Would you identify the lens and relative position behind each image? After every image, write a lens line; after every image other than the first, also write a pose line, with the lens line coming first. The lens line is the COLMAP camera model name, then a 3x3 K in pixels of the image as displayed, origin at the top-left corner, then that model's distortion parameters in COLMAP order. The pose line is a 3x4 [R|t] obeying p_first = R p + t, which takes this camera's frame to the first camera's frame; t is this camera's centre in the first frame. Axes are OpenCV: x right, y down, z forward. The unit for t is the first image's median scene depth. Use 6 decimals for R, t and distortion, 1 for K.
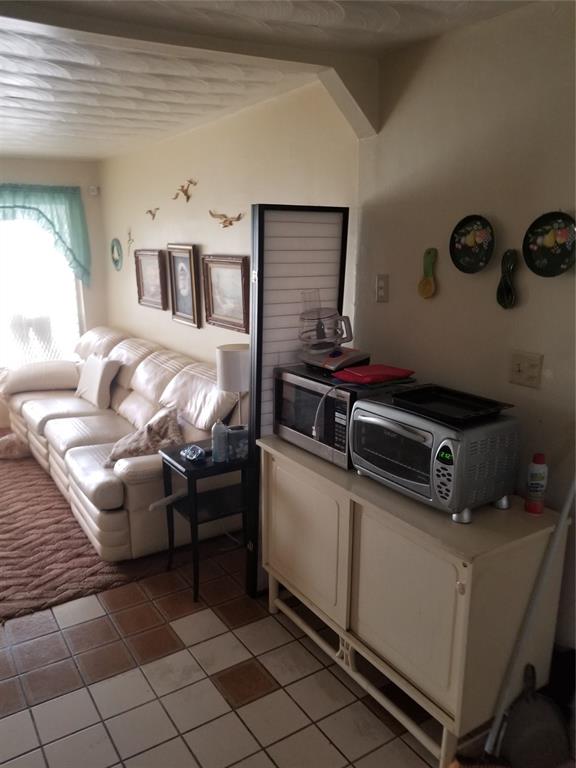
lens RADIAL K [[601.0, 0, 288.0], [0, 601.0, 384.0], [0, 0, 1]] dist [0.054589, -0.119557]
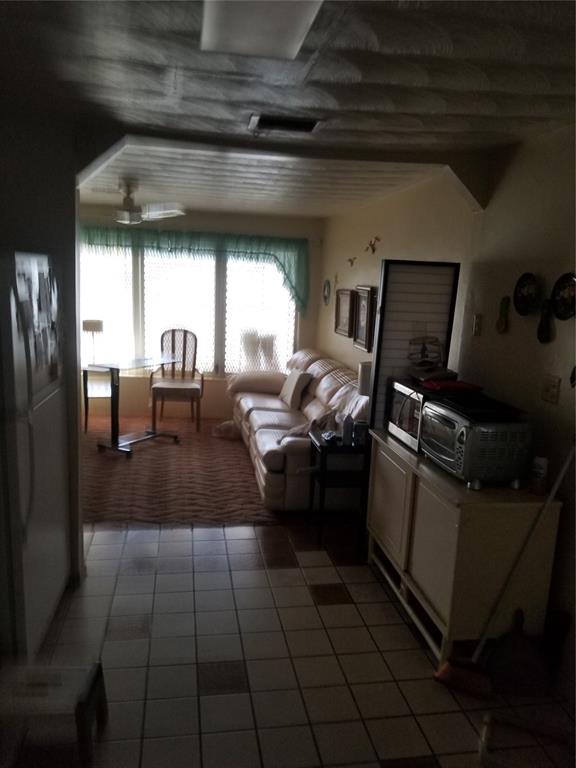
lens RADIAL K [[601.0, 0, 288.0], [0, 601.0, 384.0], [0, 0, 1]] dist [0.054589, -0.119557]
pose [[0.916351, 0.108165, -0.385488, 0.245975], [-0.134360, 0.990060, -0.041586, 0.062079], [0.377158, 0.089901, 0.921775, -0.280443]]
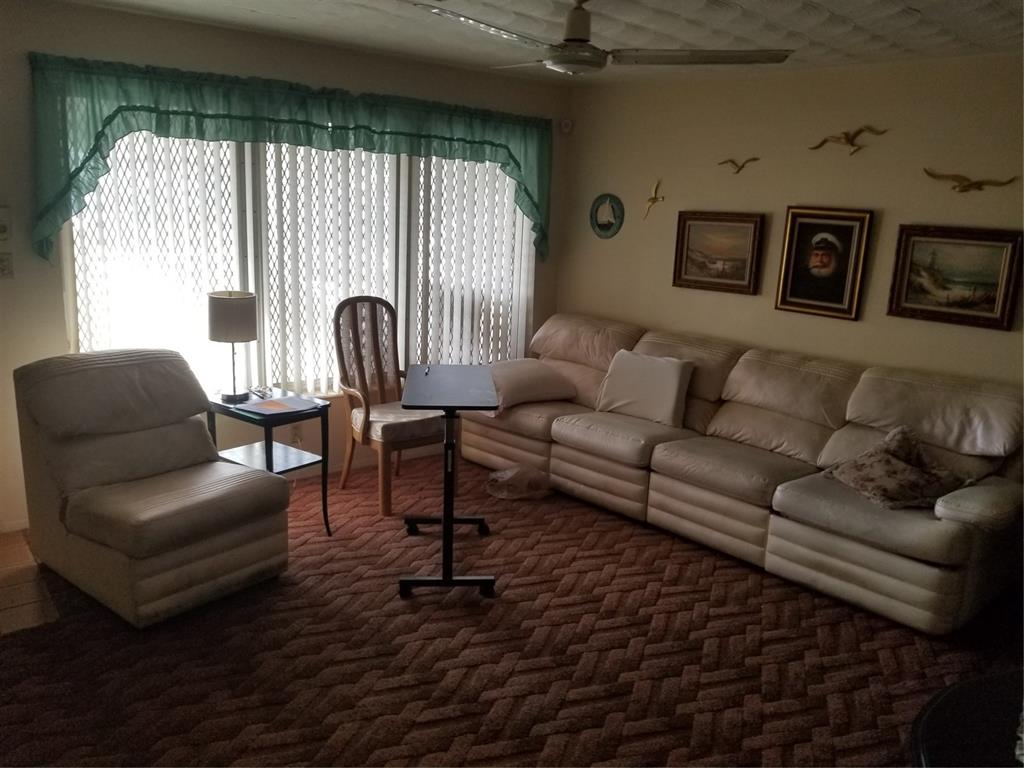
lens RADIAL K [[801.3, 0, 512.0], [0, 801.3, 384.0], [0, 0, 1]] dist [0.054589, -0.119557]
pose [[0.981663, -0.000996, 0.190622, -1.001928], [0.000555, 0.999997, 0.002365, -0.021226], [-0.190624, -0.002216, 0.981661, 0.113337]]
